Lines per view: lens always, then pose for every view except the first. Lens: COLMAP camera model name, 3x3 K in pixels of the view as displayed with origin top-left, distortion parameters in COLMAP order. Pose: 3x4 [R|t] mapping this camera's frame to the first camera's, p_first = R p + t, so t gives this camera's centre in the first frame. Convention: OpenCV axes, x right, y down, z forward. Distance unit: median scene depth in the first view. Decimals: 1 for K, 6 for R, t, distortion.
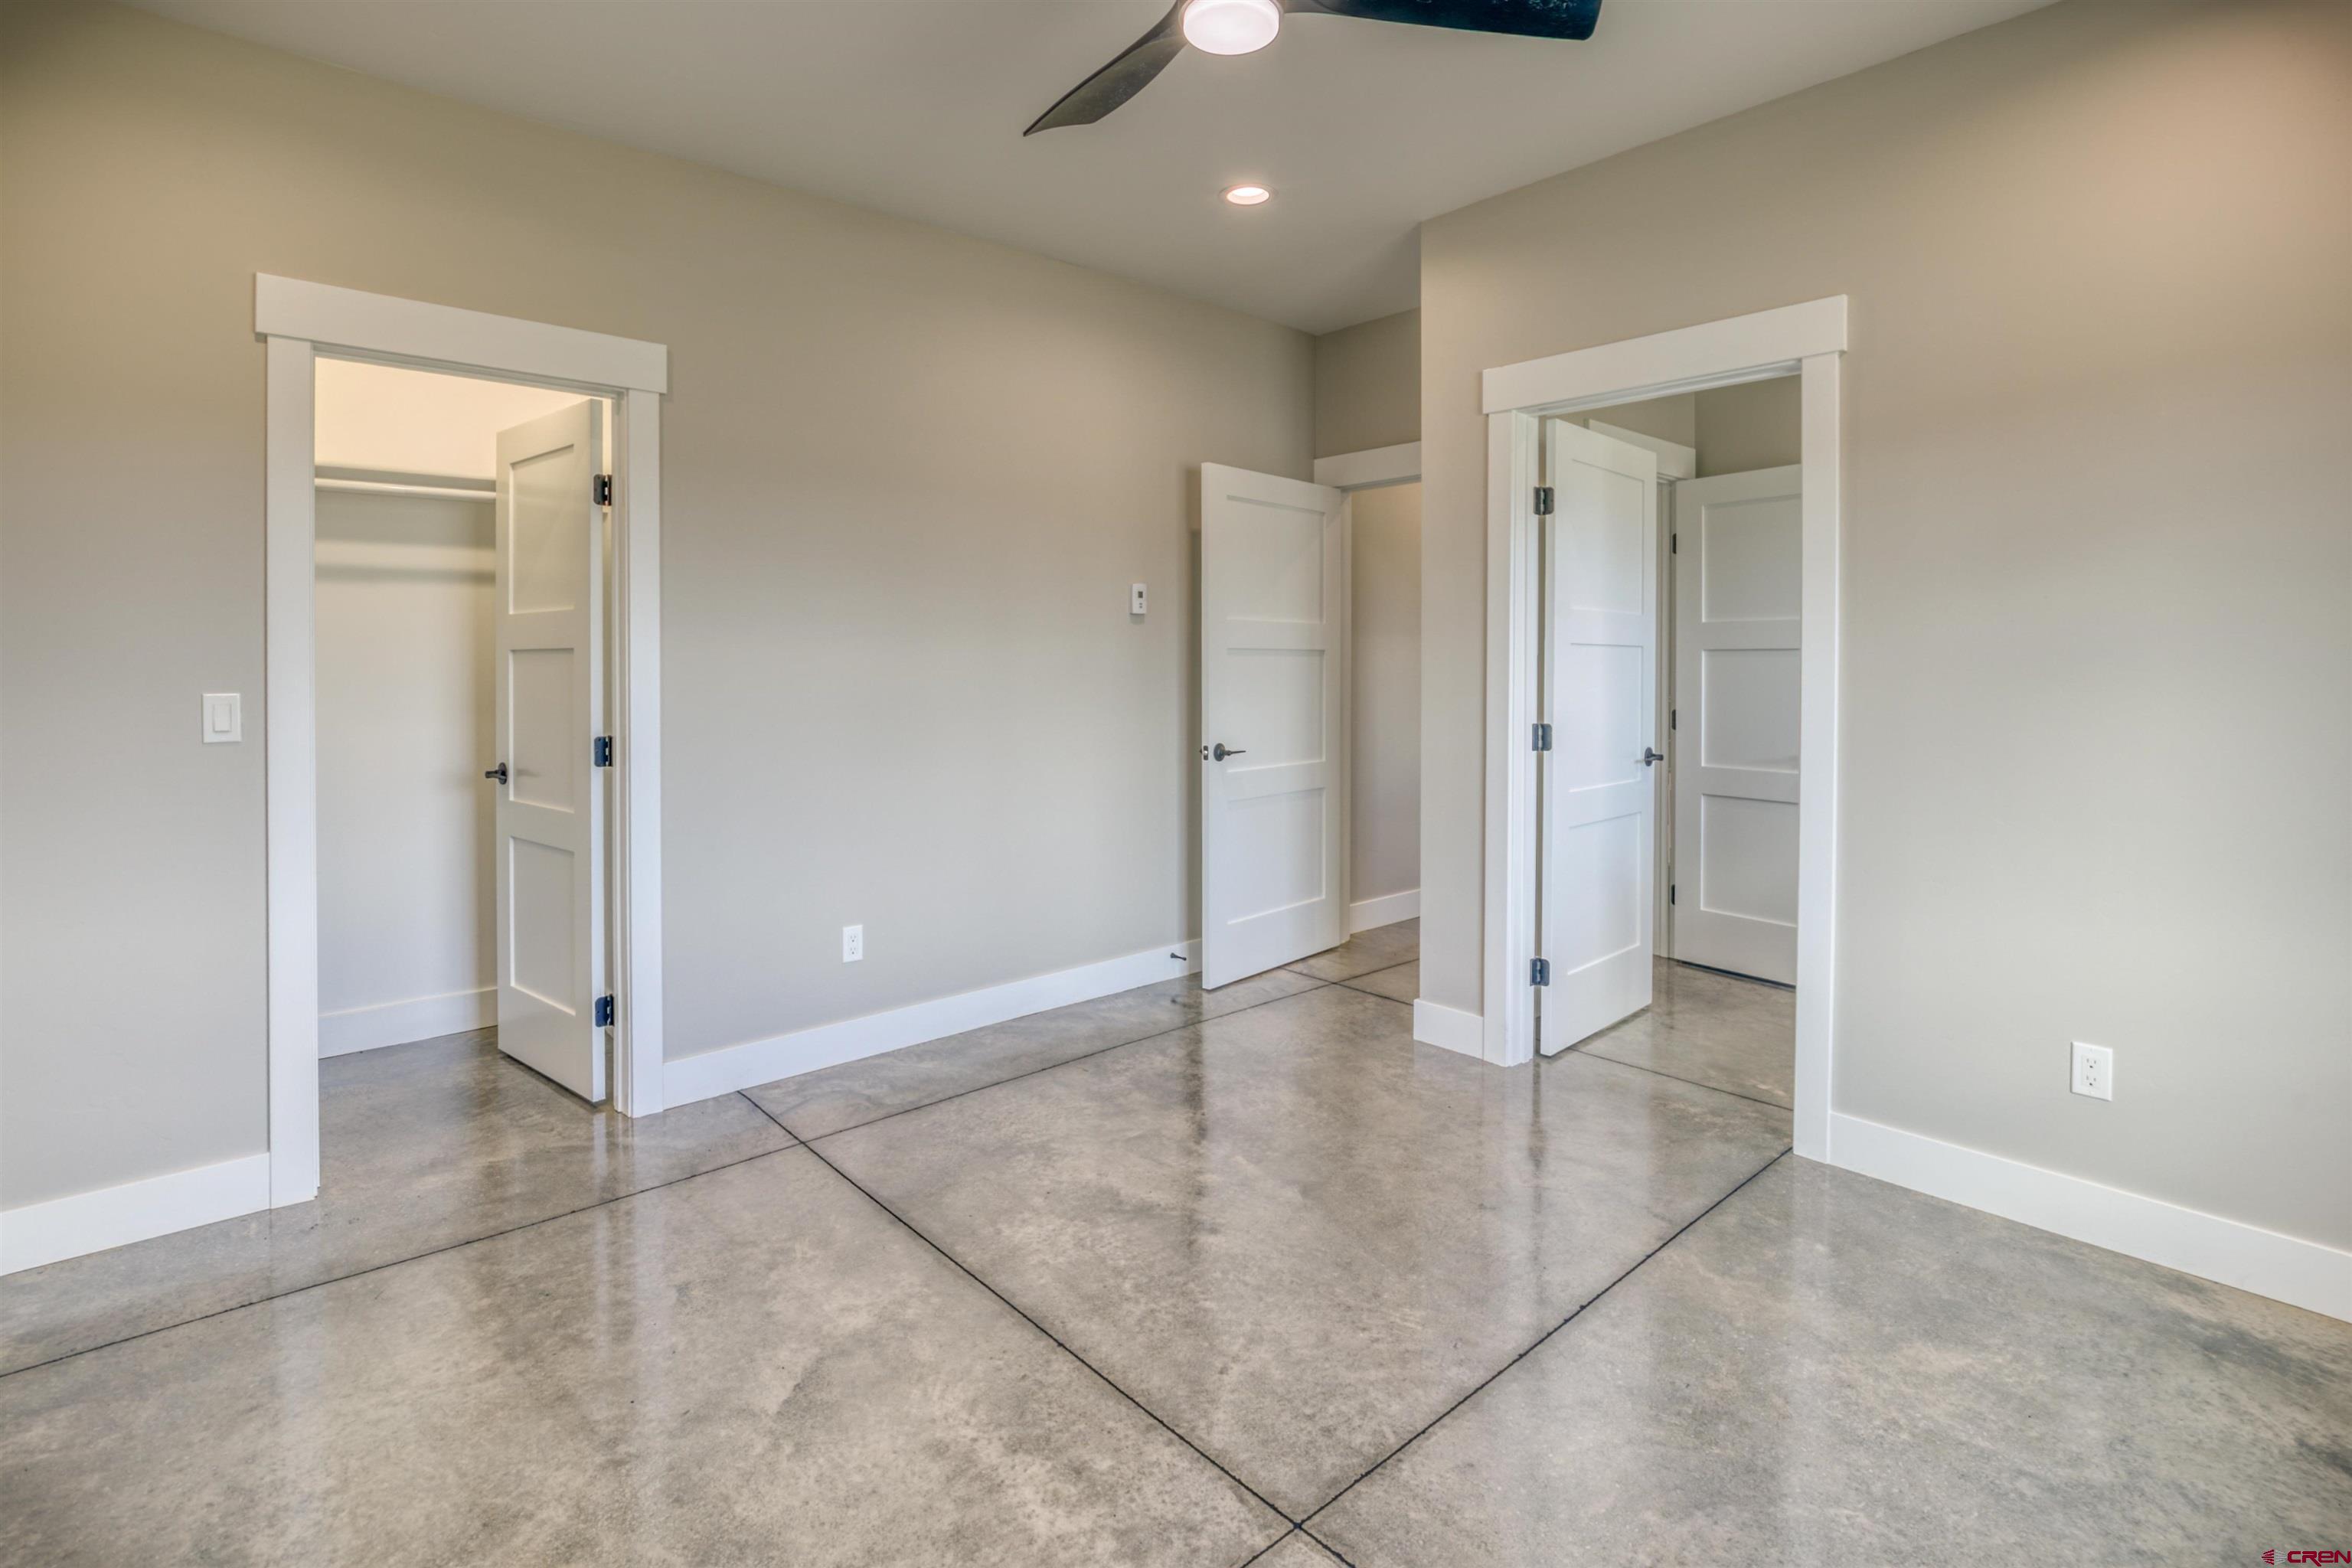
lens RADIAL K [[1125.4, 0, 1158.8], [0, 1125.4, 659.8], [0, 0, 1]] dist [-0.018231, 0.003640]
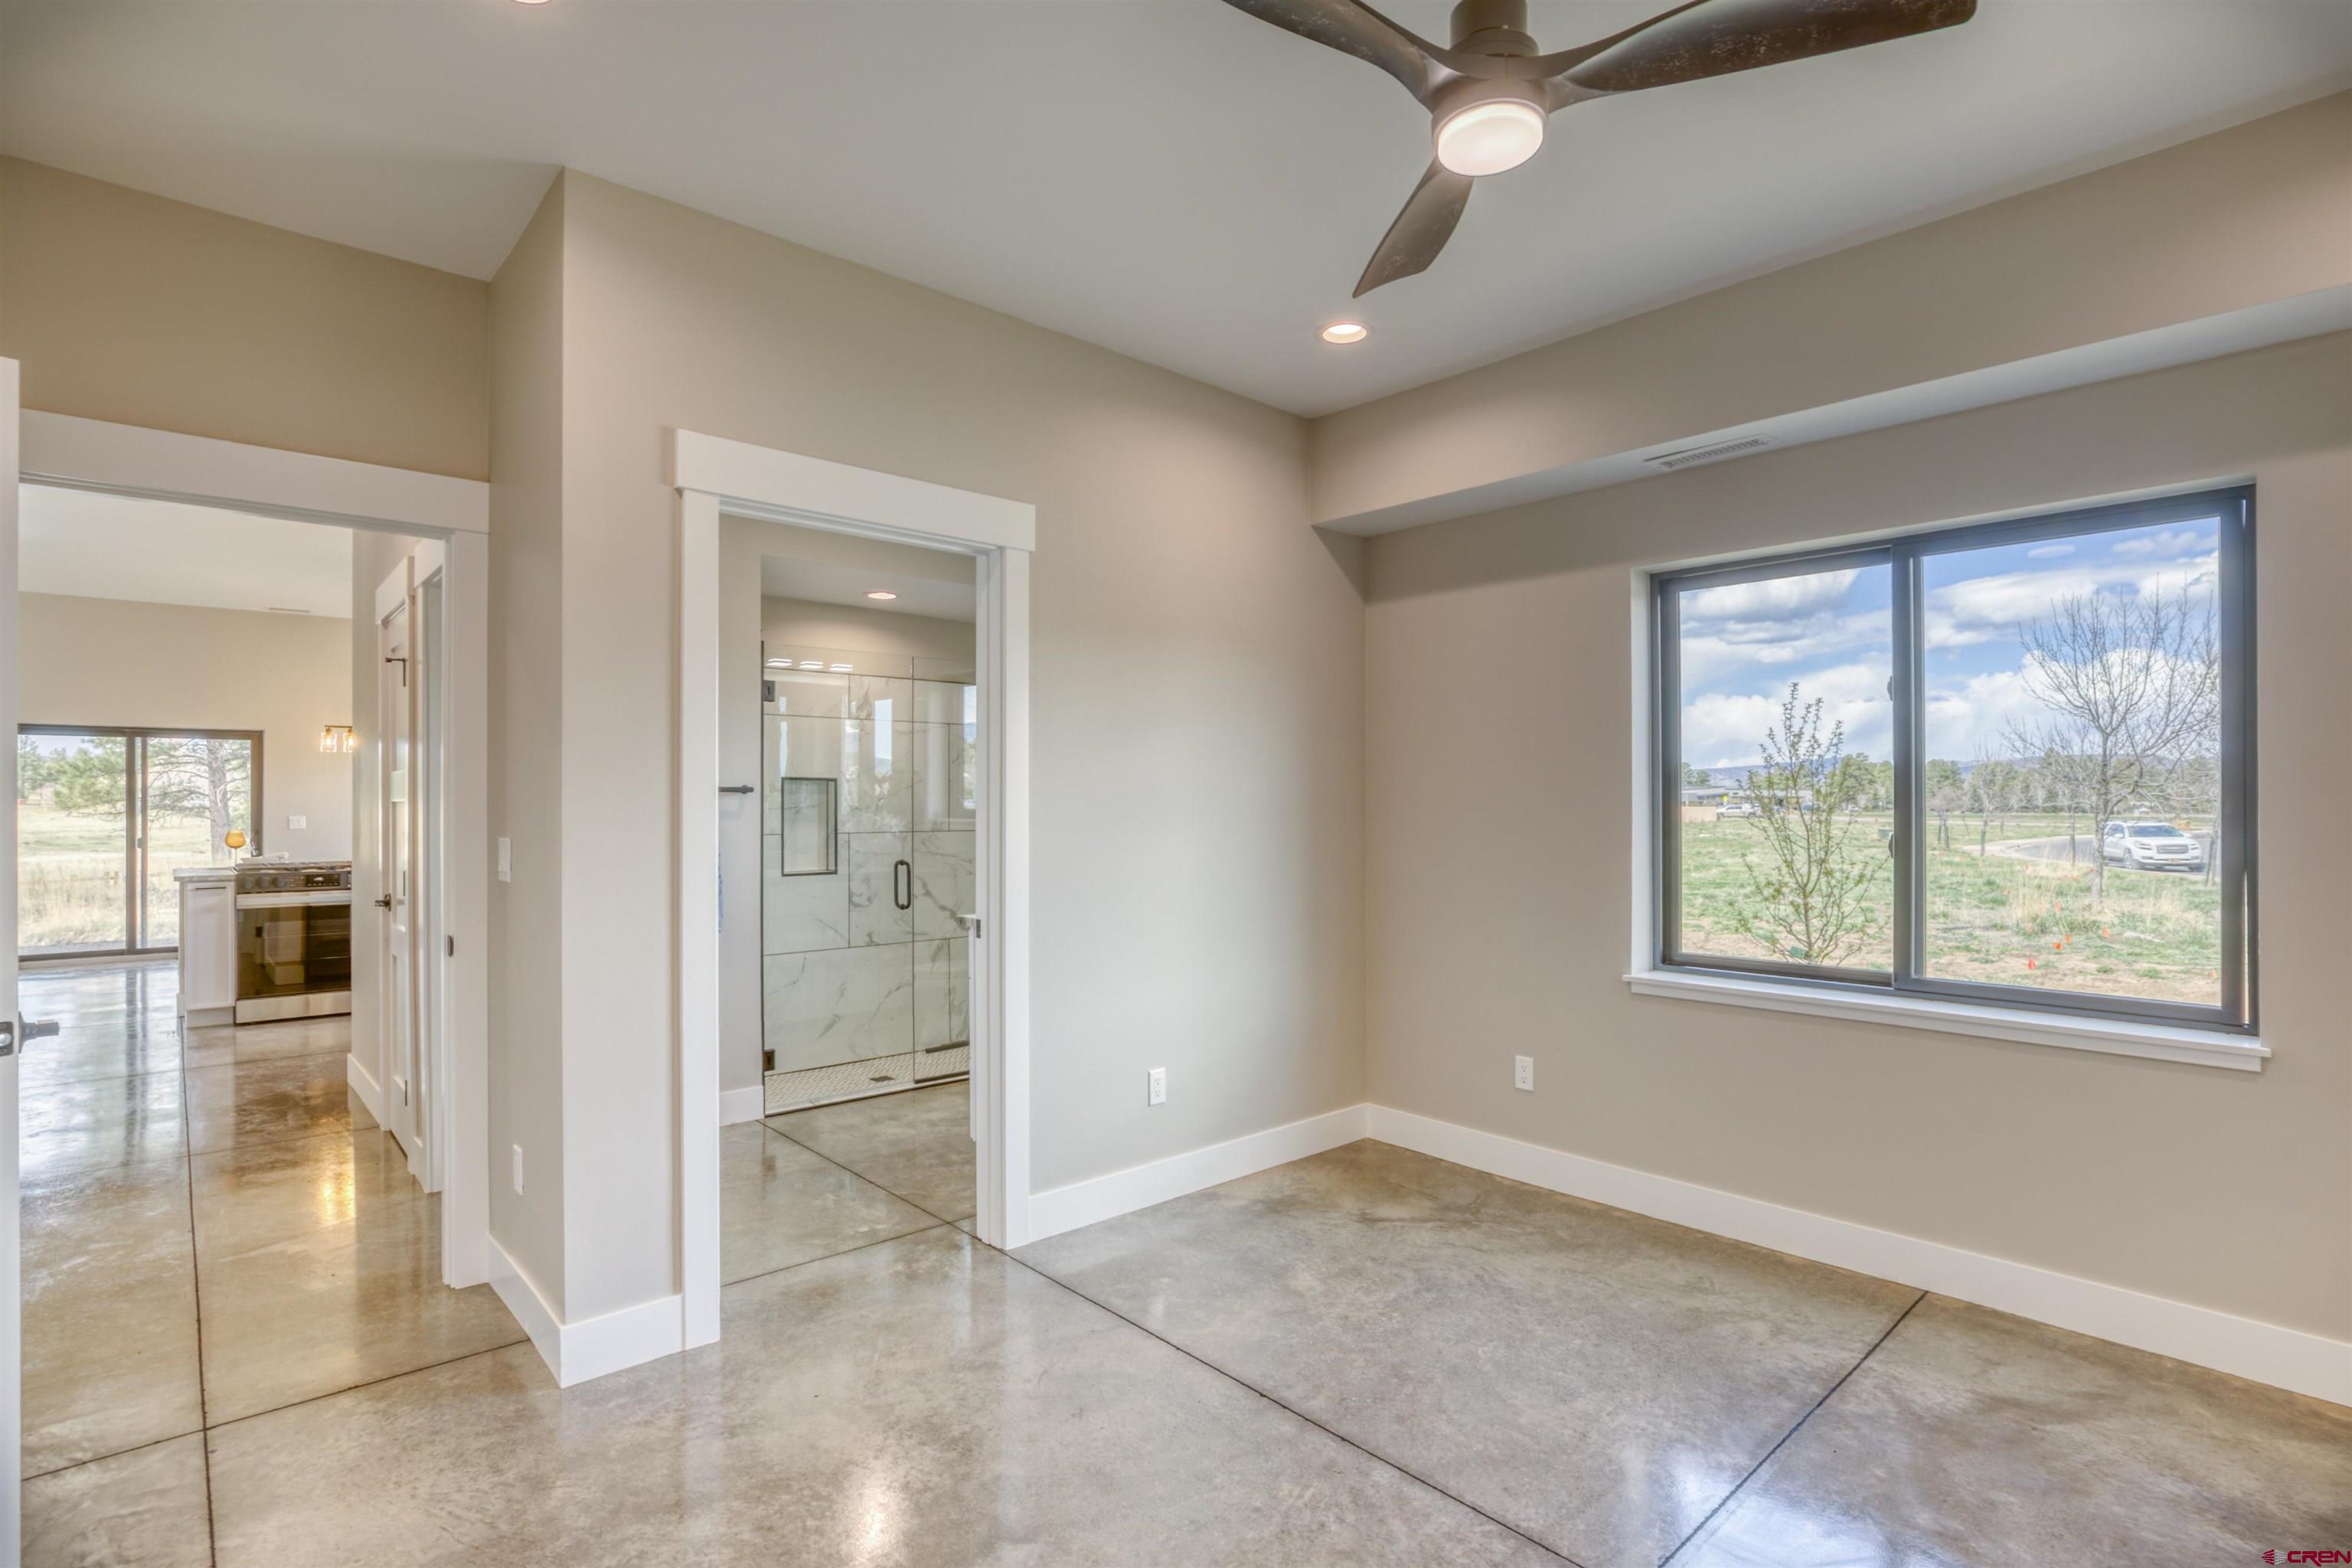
lens RADIAL K [[1125.4, 0, 1164.8], [0, 1125.4, 789.9], [0, 0, 1]] dist [-0.018231, 0.003640]
pose [[-0.002578, 0.010360, 0.999943, -0.581154], [0.003020, 0.999942, -0.010352, -0.009908], [-0.999992, 0.002993, -0.002609, 0.859719]]
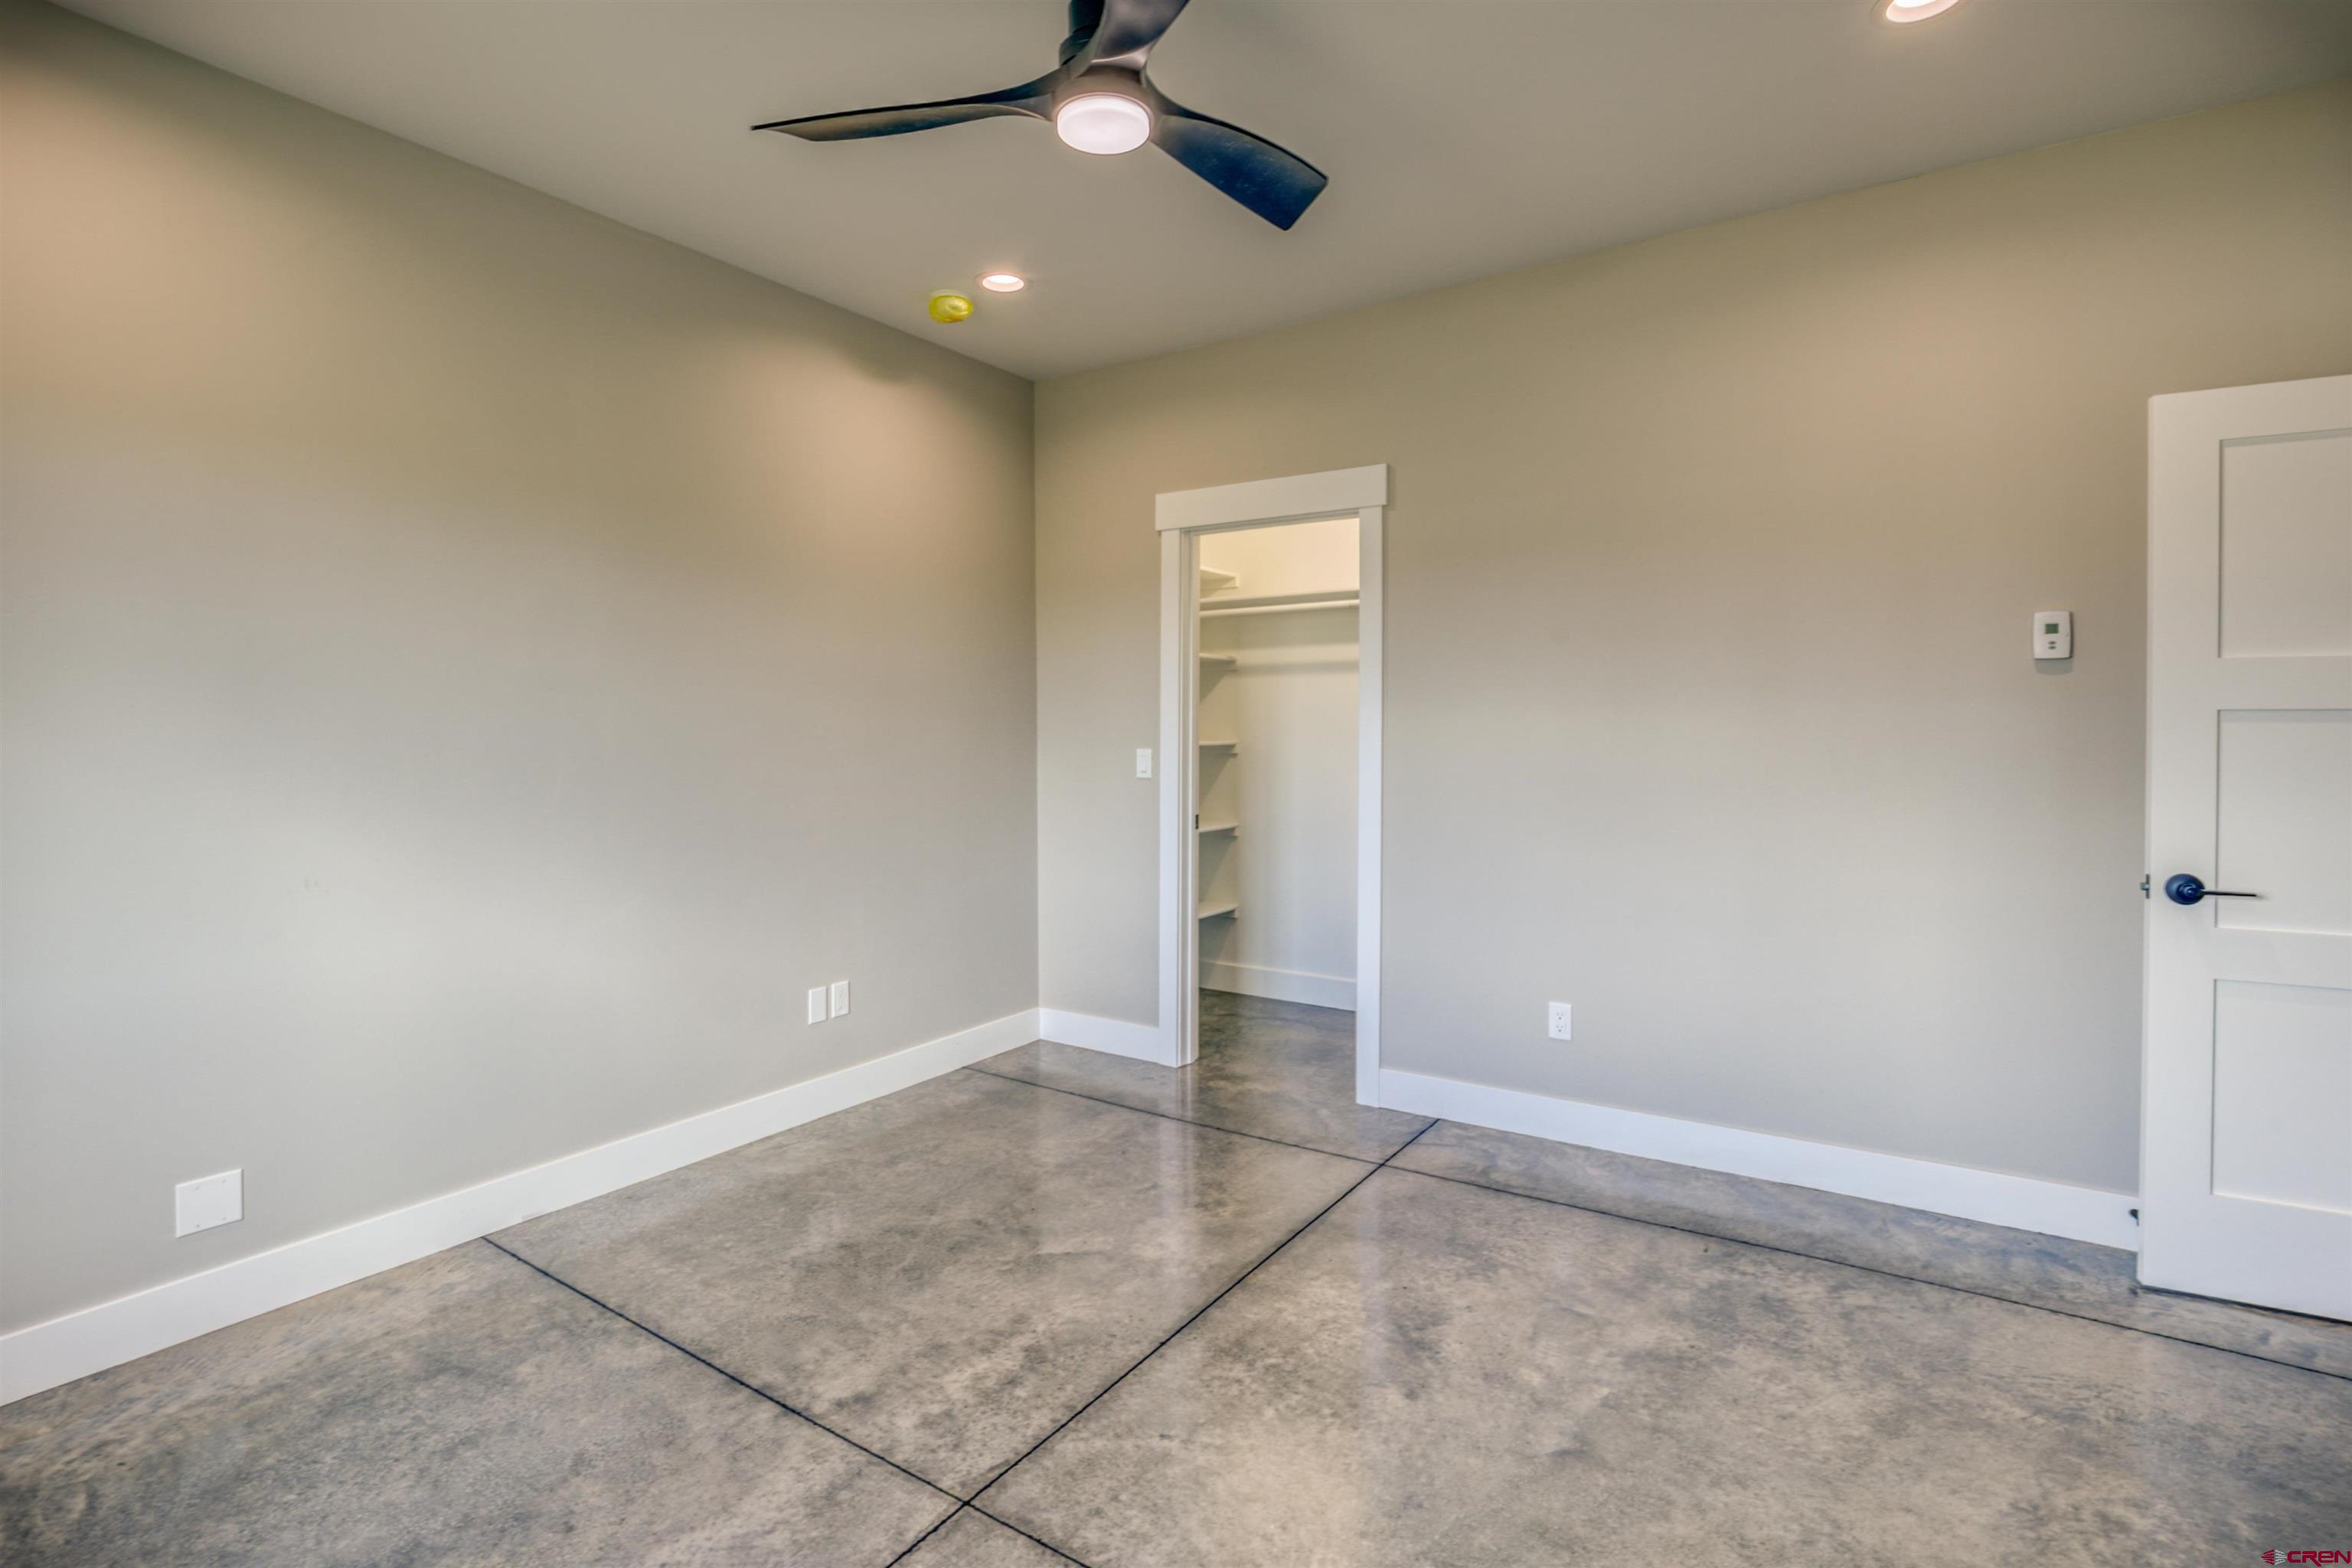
lens RADIAL K [[1125.4, 0, 1148.8], [0, 1125.4, 723.9], [0, 0, 1]] dist [-0.018231, 0.003640]
pose [[0.247974, -0.003545, -0.968760, 0.736867], [0.000125, 0.999993, -0.003627, -0.001138], [0.968767, 0.000778, 0.247973, 0.526021]]
